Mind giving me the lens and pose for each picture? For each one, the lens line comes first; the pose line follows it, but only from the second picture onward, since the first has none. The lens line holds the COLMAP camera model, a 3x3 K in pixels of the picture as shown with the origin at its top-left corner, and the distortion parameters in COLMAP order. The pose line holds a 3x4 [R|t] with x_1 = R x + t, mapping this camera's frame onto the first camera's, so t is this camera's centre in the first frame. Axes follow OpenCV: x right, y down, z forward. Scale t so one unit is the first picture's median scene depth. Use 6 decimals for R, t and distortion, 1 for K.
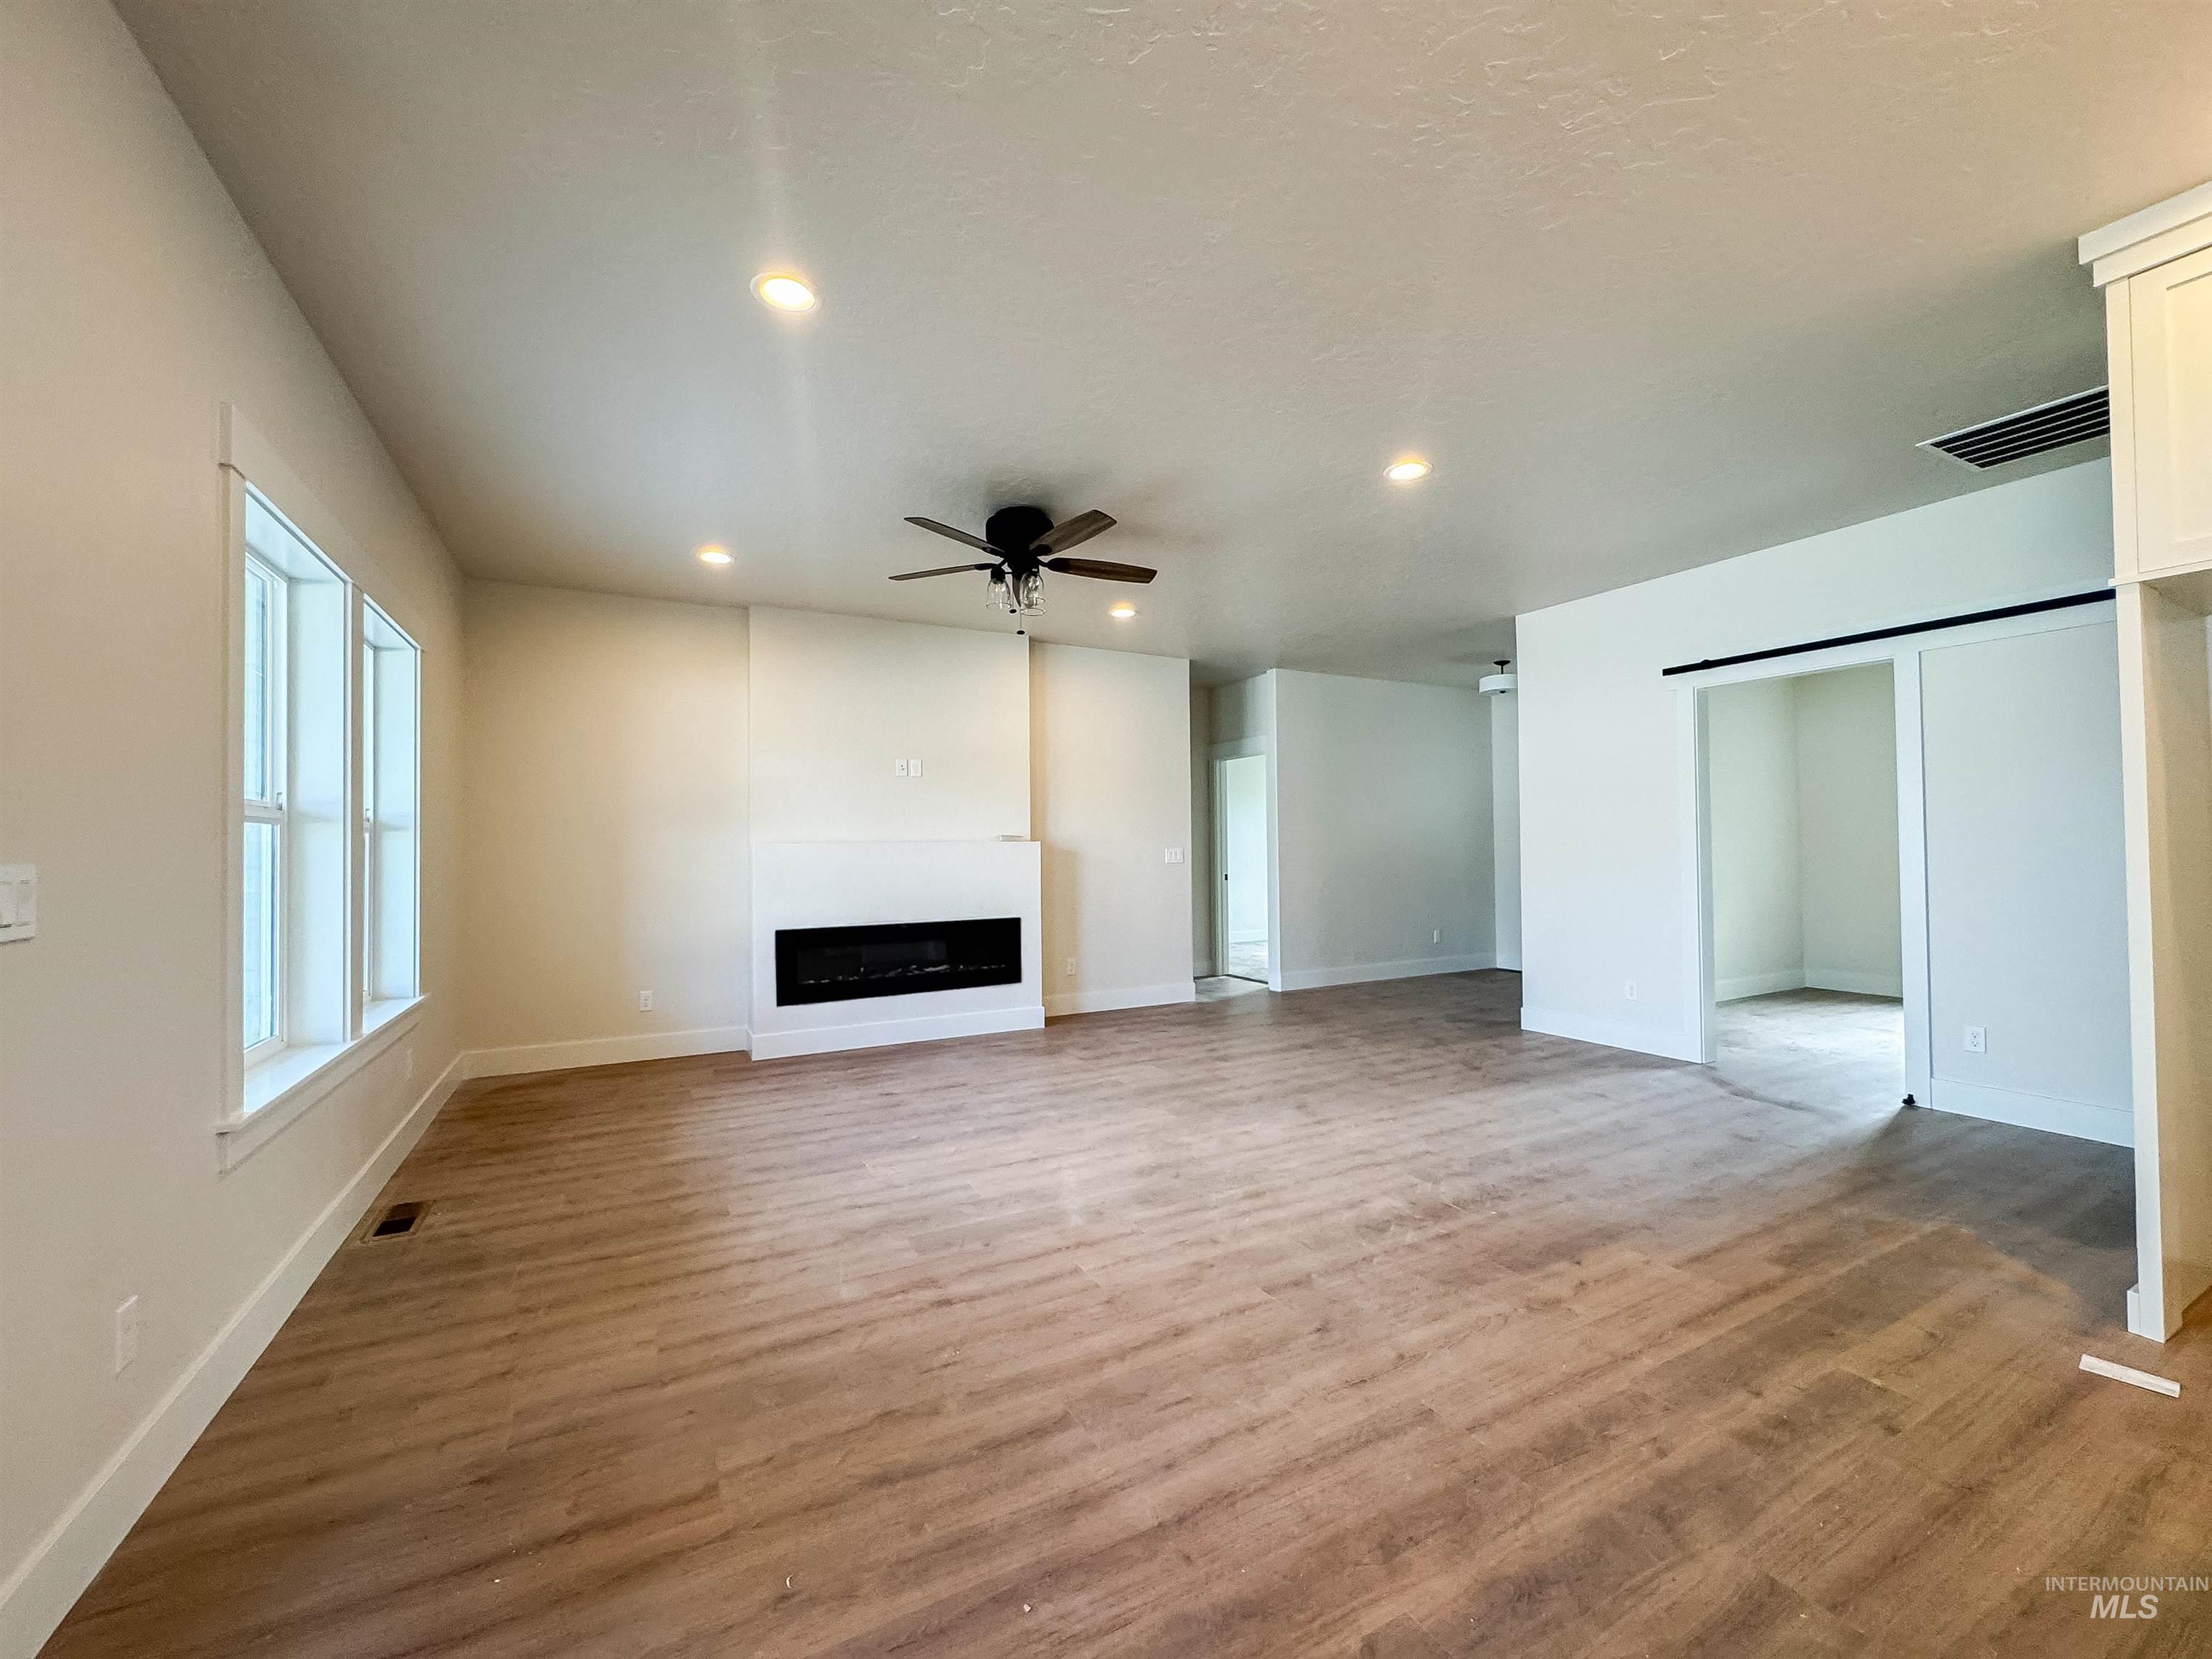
lens RADIAL K [[886.7, 0, 1106.7], [0, 886.7, 828.6], [0, 0, 1]] dist [0.001357, 0.000204]
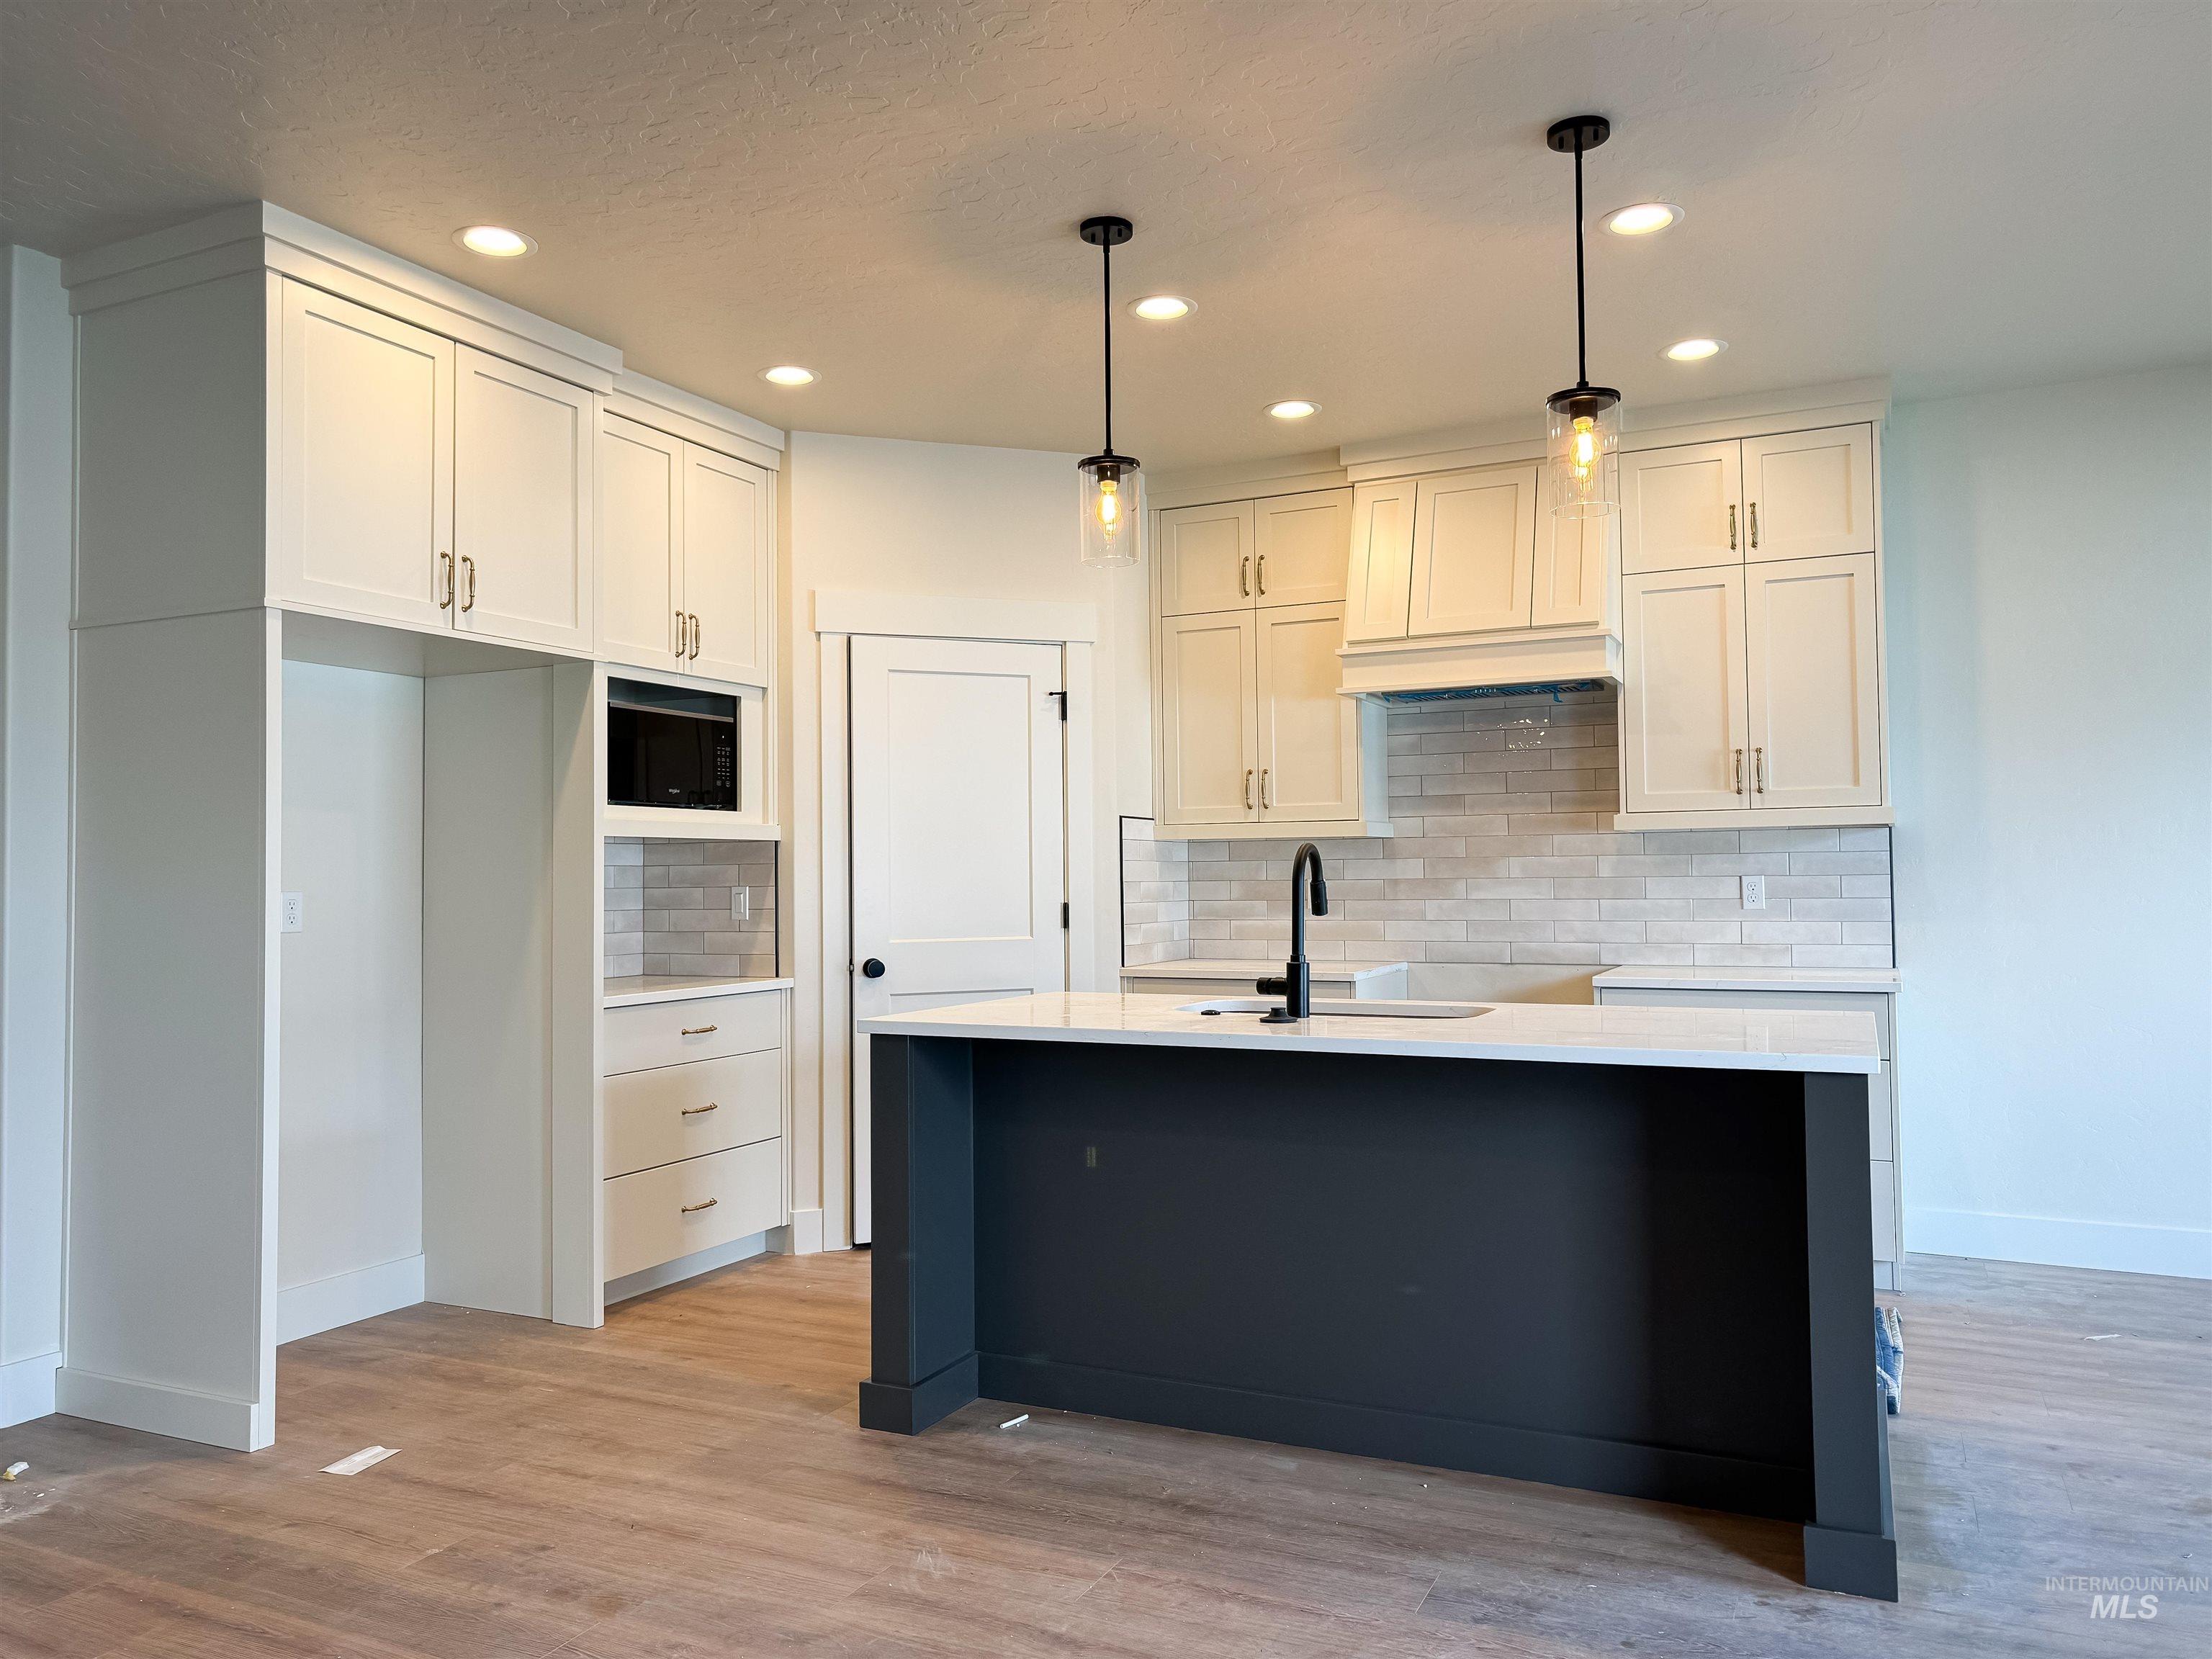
lens RADIAL K [[1565.4, 0, 1109.1], [0, 1565.4, 828.9], [0, 0, 1]] dist [-0.007946, -0.003465]
pose [[-0.585922, 0.045692, 0.809078, -0.686647], [0.005910, 0.998624, -0.052117, 0.039416], [-0.810346, -0.025754, -0.585385, 1.356758]]
